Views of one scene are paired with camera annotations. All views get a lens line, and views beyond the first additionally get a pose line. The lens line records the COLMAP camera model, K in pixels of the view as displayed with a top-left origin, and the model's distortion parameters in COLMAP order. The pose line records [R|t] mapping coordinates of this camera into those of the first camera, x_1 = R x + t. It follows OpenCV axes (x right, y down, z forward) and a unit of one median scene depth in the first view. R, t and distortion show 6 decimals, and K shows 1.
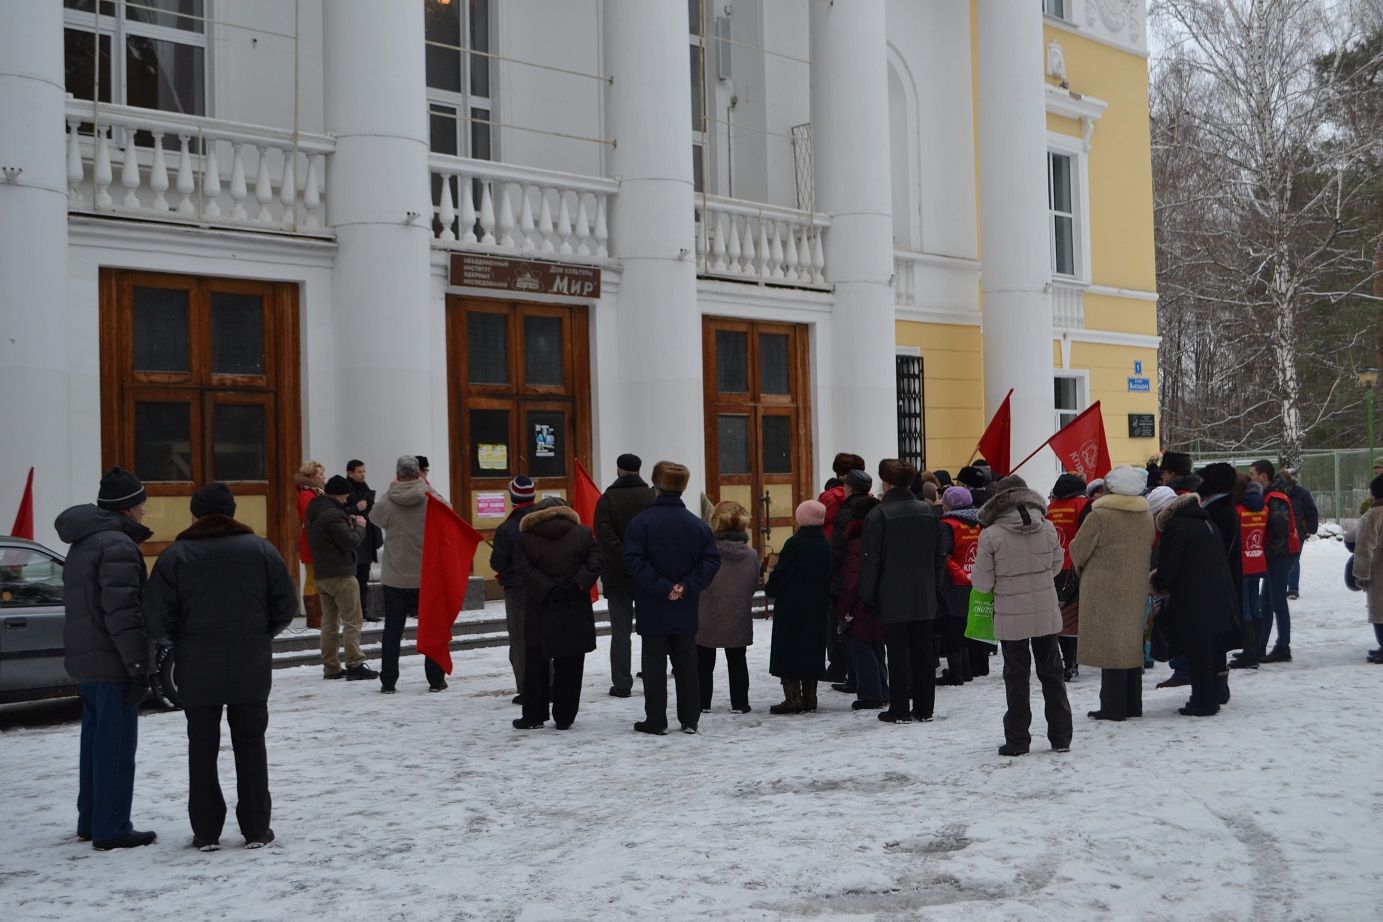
lens RADIAL K [[1633.9, 0, 691.5], [0, 1633.9, 461.0], [0, 0, 1]] dist [-0.033205, -0.065814]
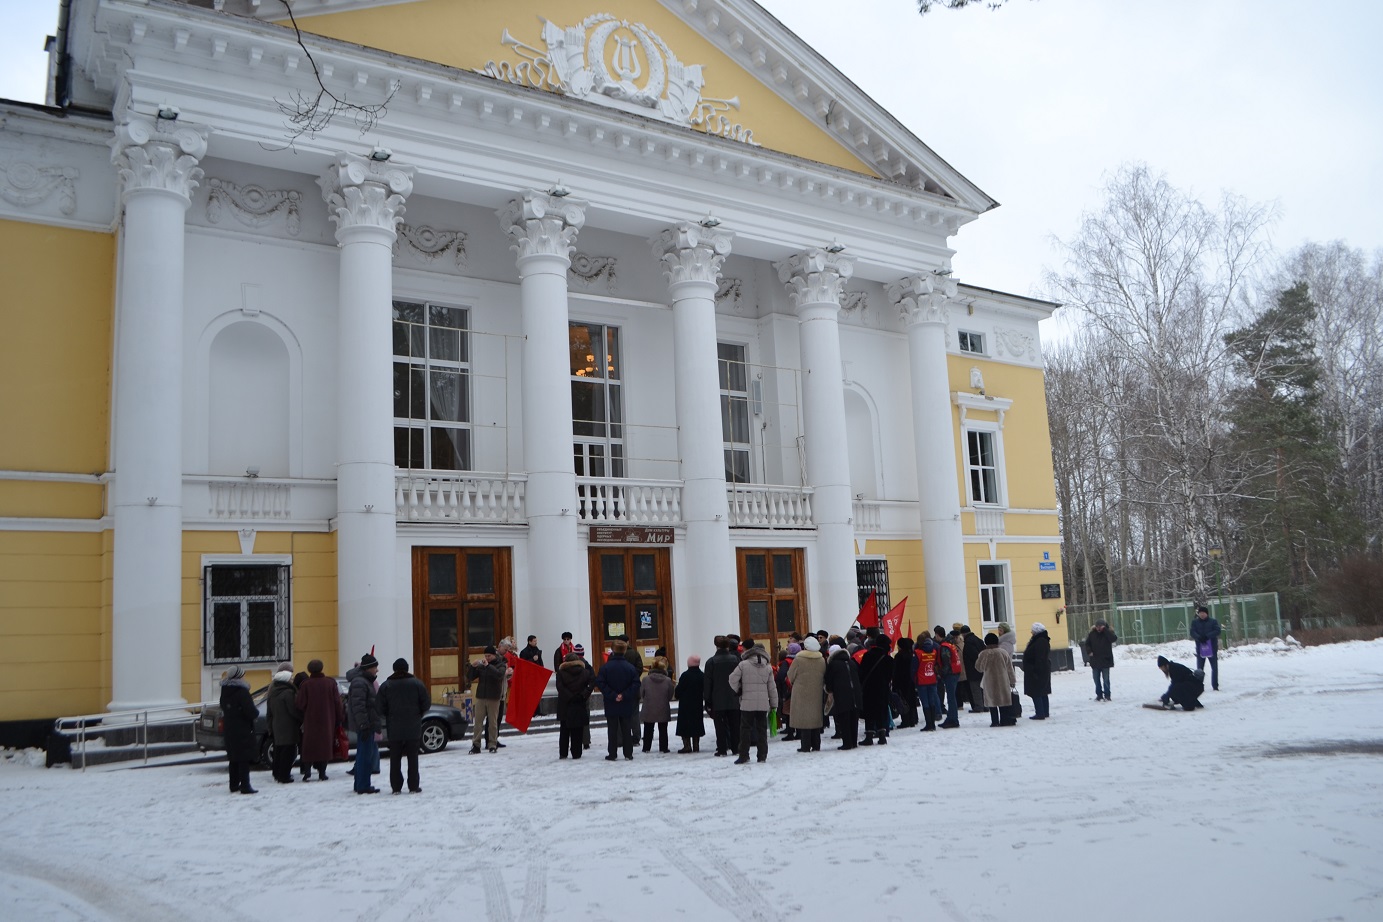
lens RADIAL K [[1129.7, 0, 691.5], [0, 1129.7, 461.0], [0, 0, 1]] dist [-0.066053, 0.002547]
pose [[0.983842, -0.052737, -0.171098, 0.201227], [0.029754, 0.990507, -0.134207, -0.018079], [0.176551, 0.126947, 0.976071, -0.303894]]
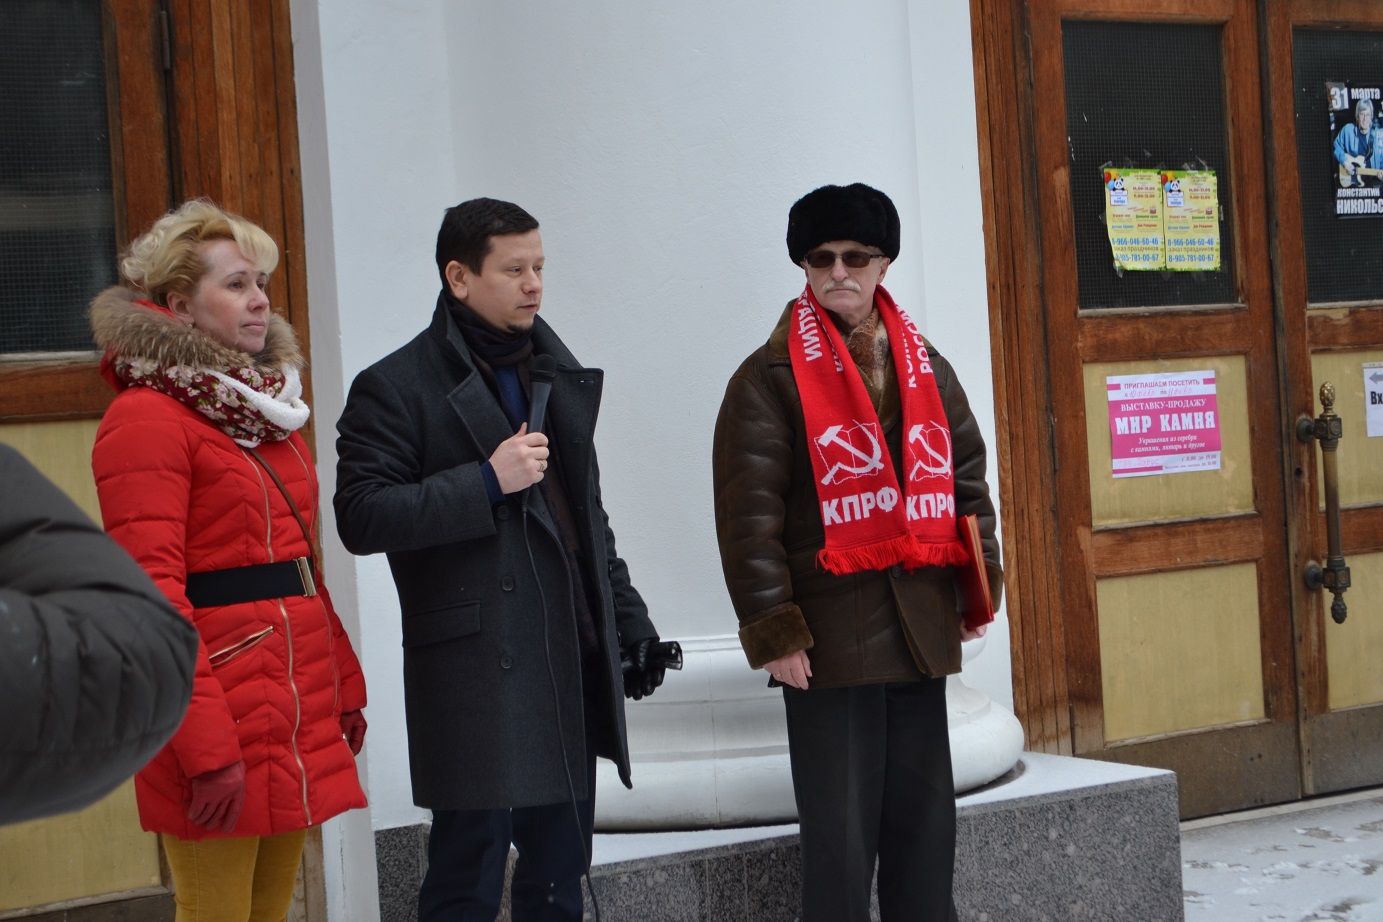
lens RADIAL K [[2613.1, 0, 691.5], [0, 2613.1, 461.0], [0, 0, 1]] dist [-0.009244, -0.030171]
pose [[0.969761, -0.035386, -0.241478, -0.097106], [0.045865, 0.998228, 0.037911, 0.014776], [0.239709, -0.047840, 0.969665, 0.608298]]
